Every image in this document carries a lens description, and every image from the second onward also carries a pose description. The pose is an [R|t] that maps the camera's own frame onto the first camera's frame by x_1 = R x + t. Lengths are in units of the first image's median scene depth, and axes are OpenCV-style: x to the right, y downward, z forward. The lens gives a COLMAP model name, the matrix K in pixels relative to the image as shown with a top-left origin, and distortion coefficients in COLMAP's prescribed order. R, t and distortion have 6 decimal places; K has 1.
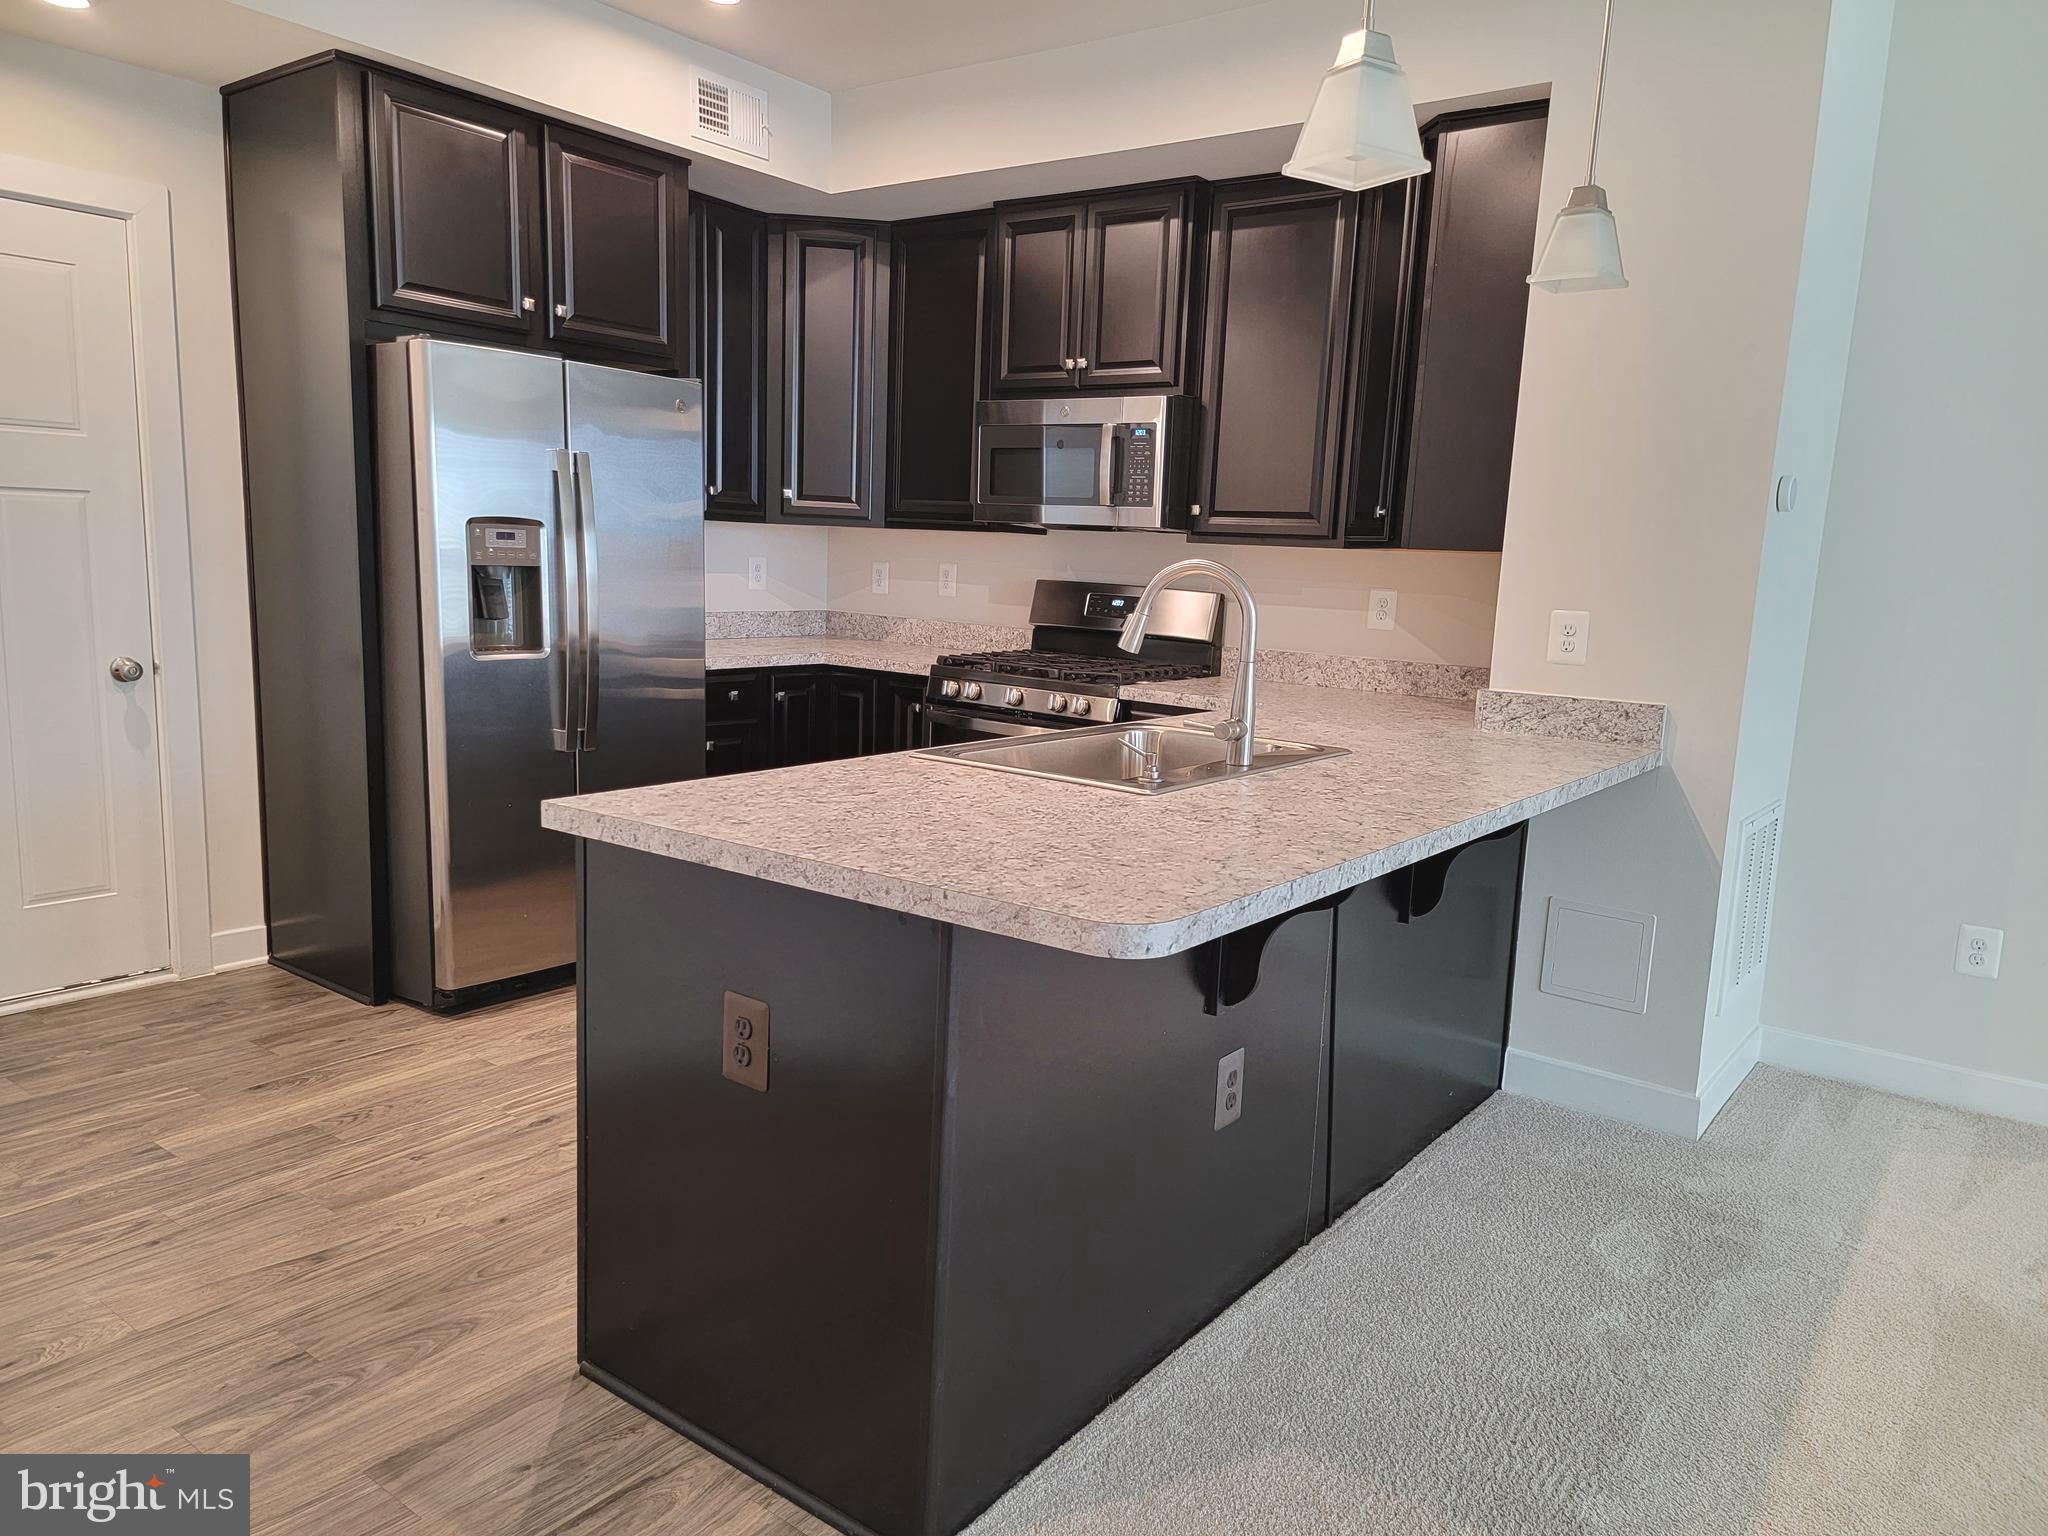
lens RADIAL K [[1430.1, 0, 1024.0], [0, 1430.1, 768.0], [0, 0, 1]] dist [0.117705, 0.000239]
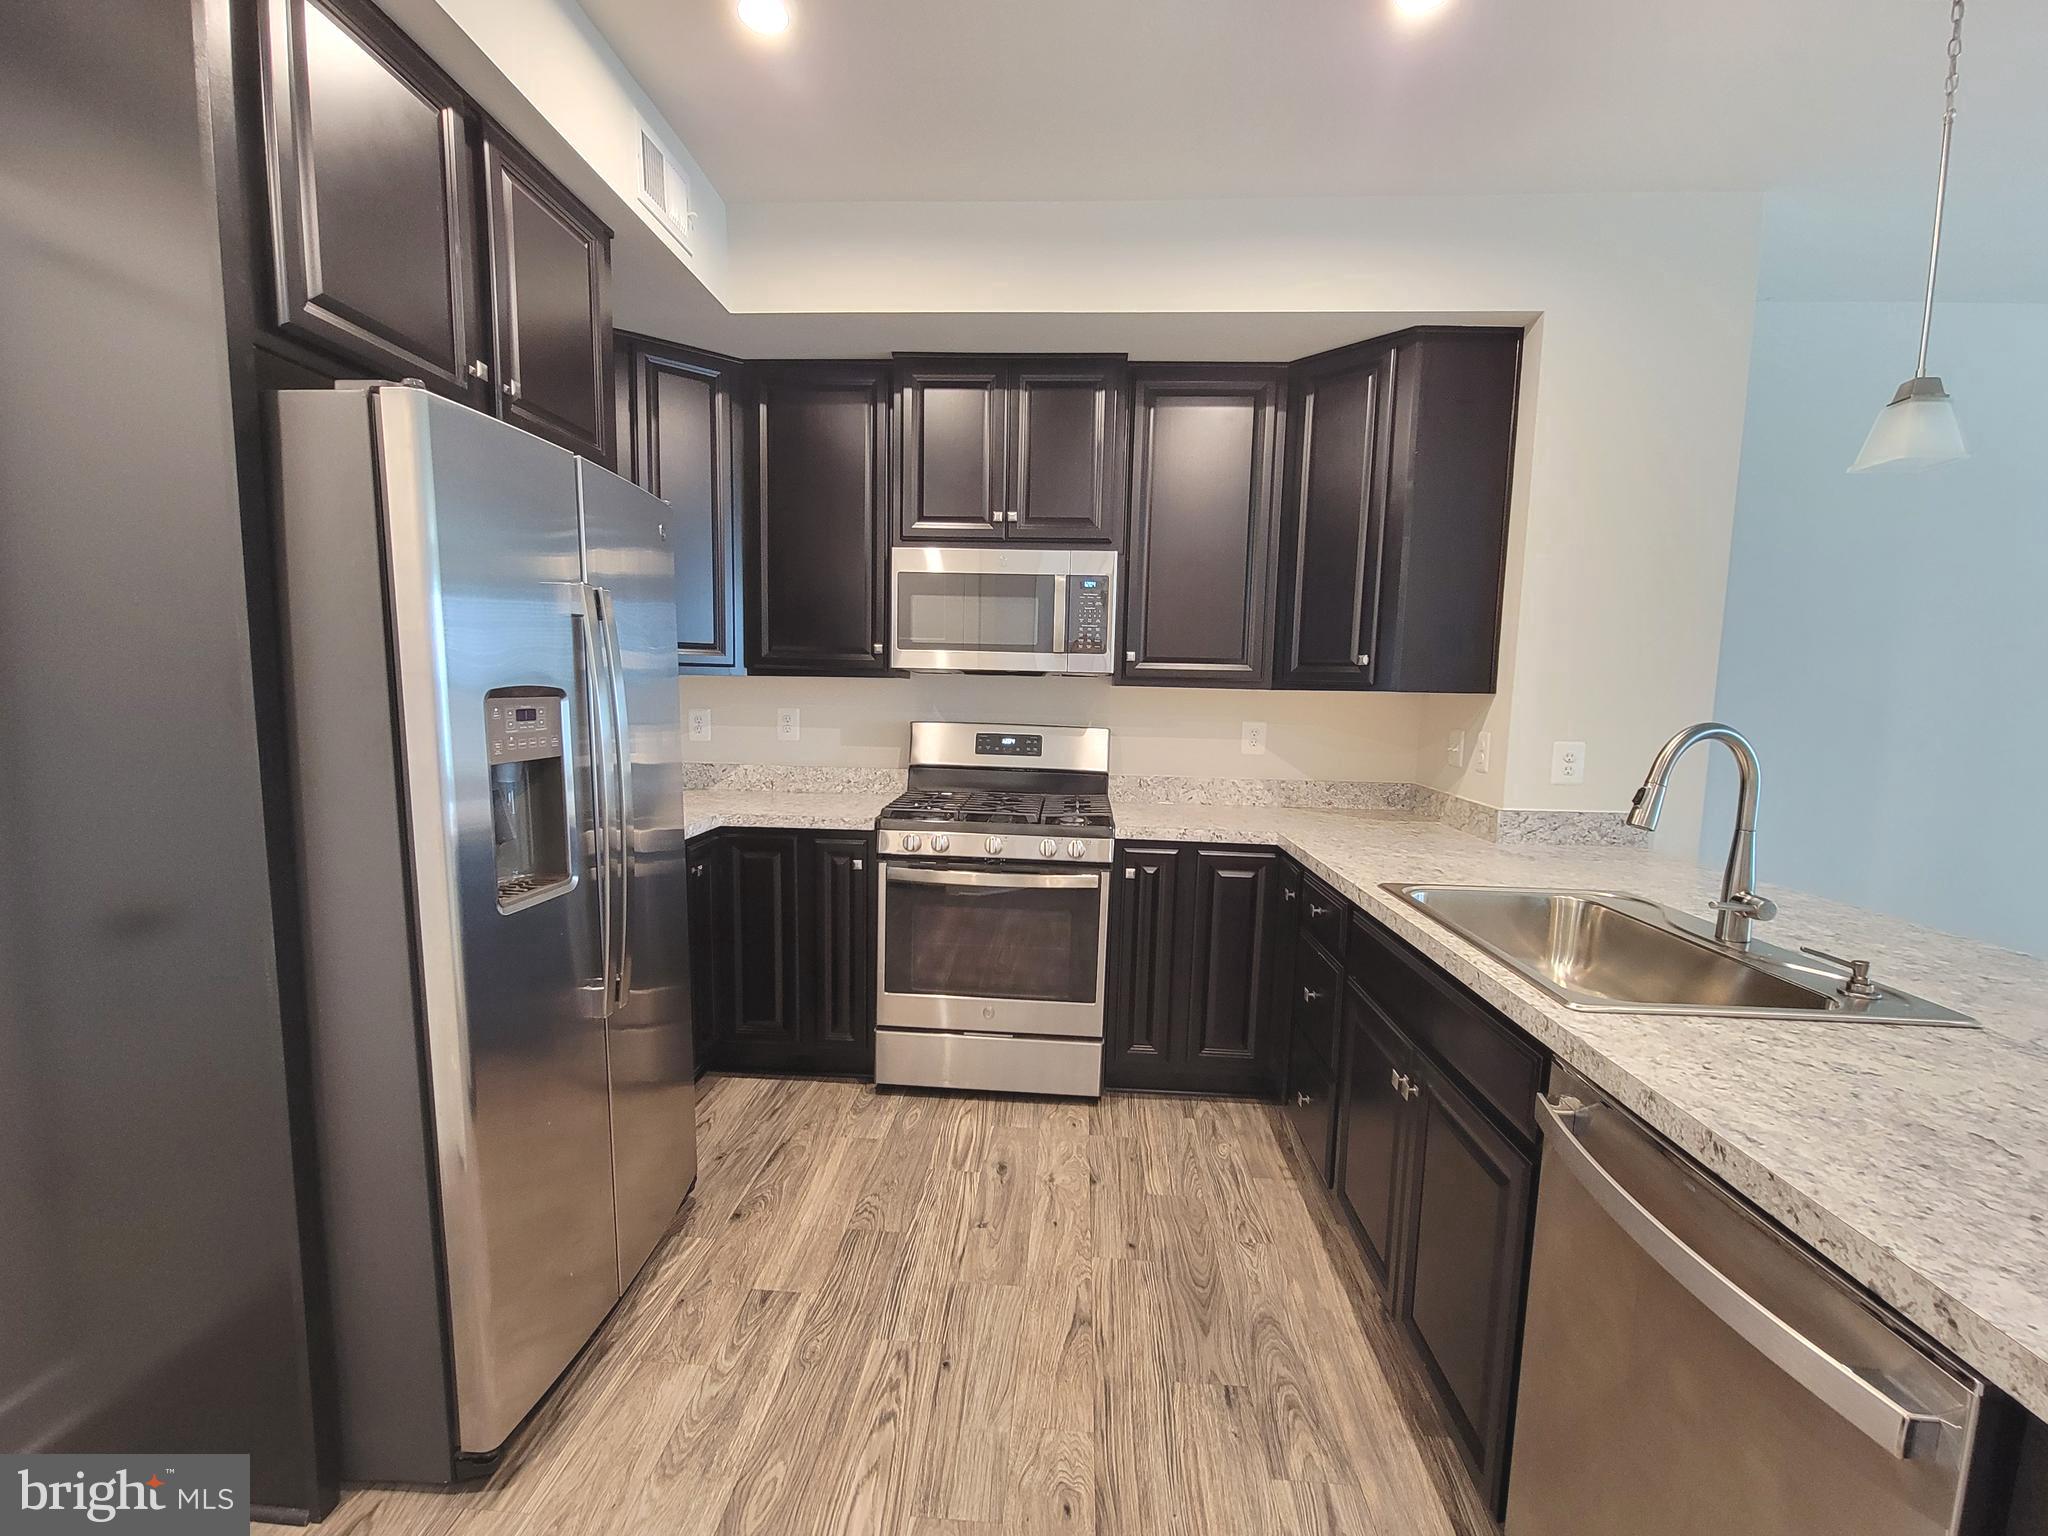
lens RADIAL K [[922.6, 0, 1011.3], [0, 922.6, 796.8], [0, 0, 1]] dist [0.014916, 0.000115]
pose [[0.835933, -0.091293, 0.541186, -0.380232], [0.098798, 0.994991, 0.015240, -0.102619], [-0.539866, 0.040729, 0.840765, 0.511853]]
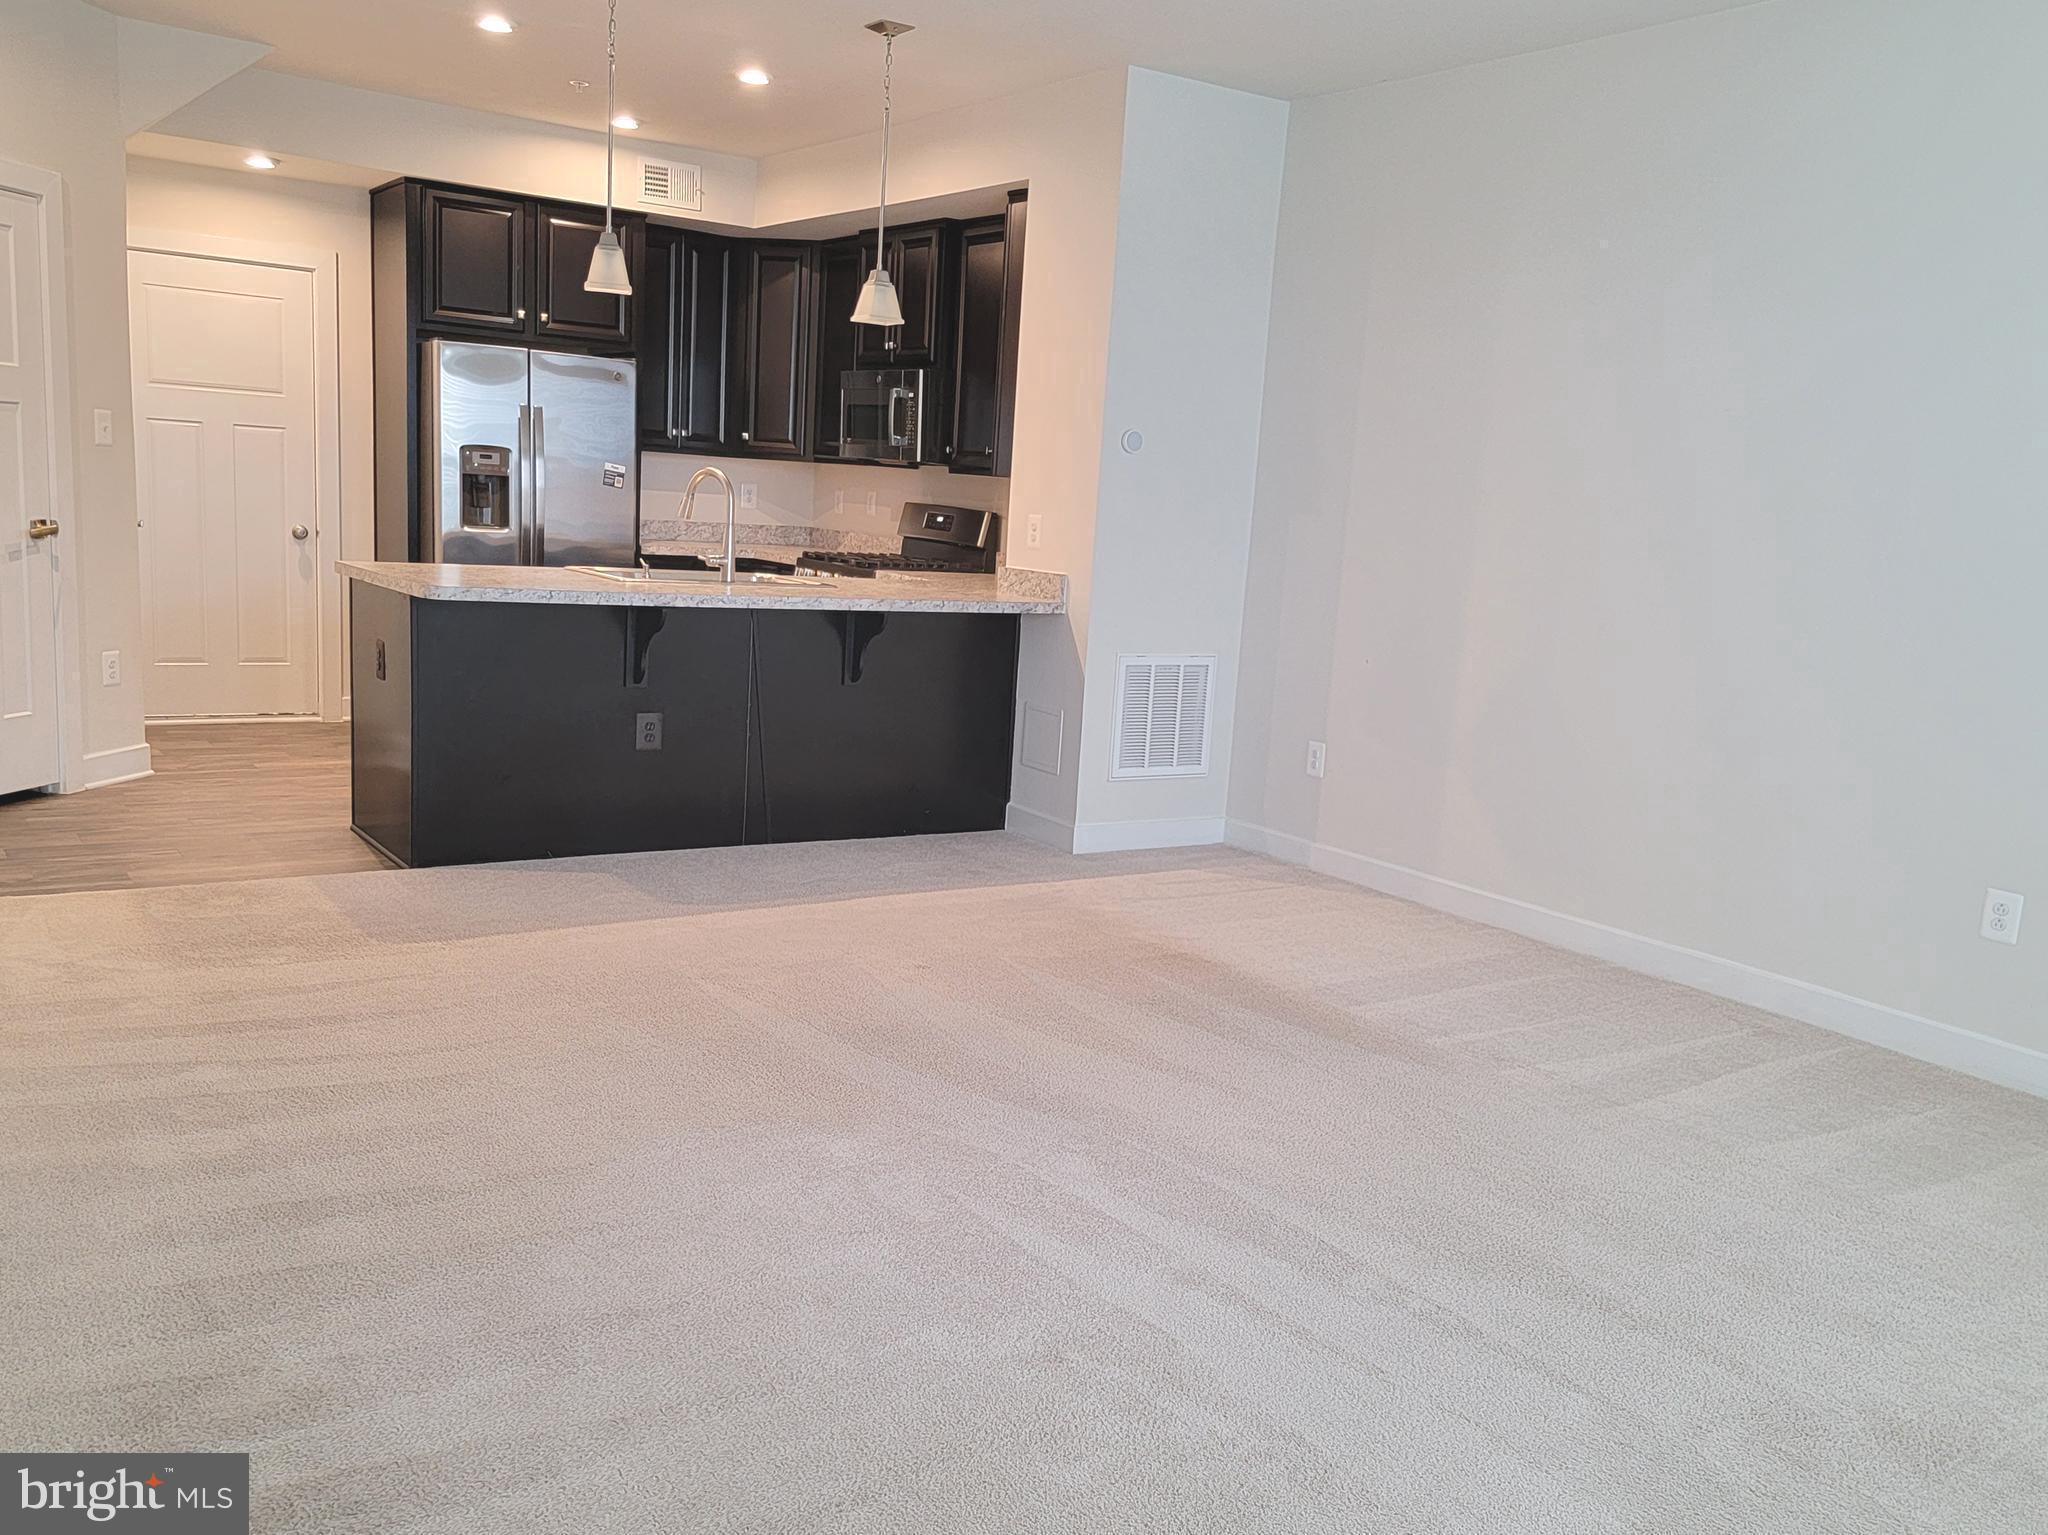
lens RADIAL K [[1764.5, 0, 1024.0], [0, 1764.5, 767.5], [0, 0, 1]] dist [0.206523, -0.003239]
pose [[0.944052, 0.065932, -0.323138, 0.856705], [-0.069507, 0.997581, 0.000477, 0.140683], [0.322388, 0.022010, 0.946352, -0.695240]]
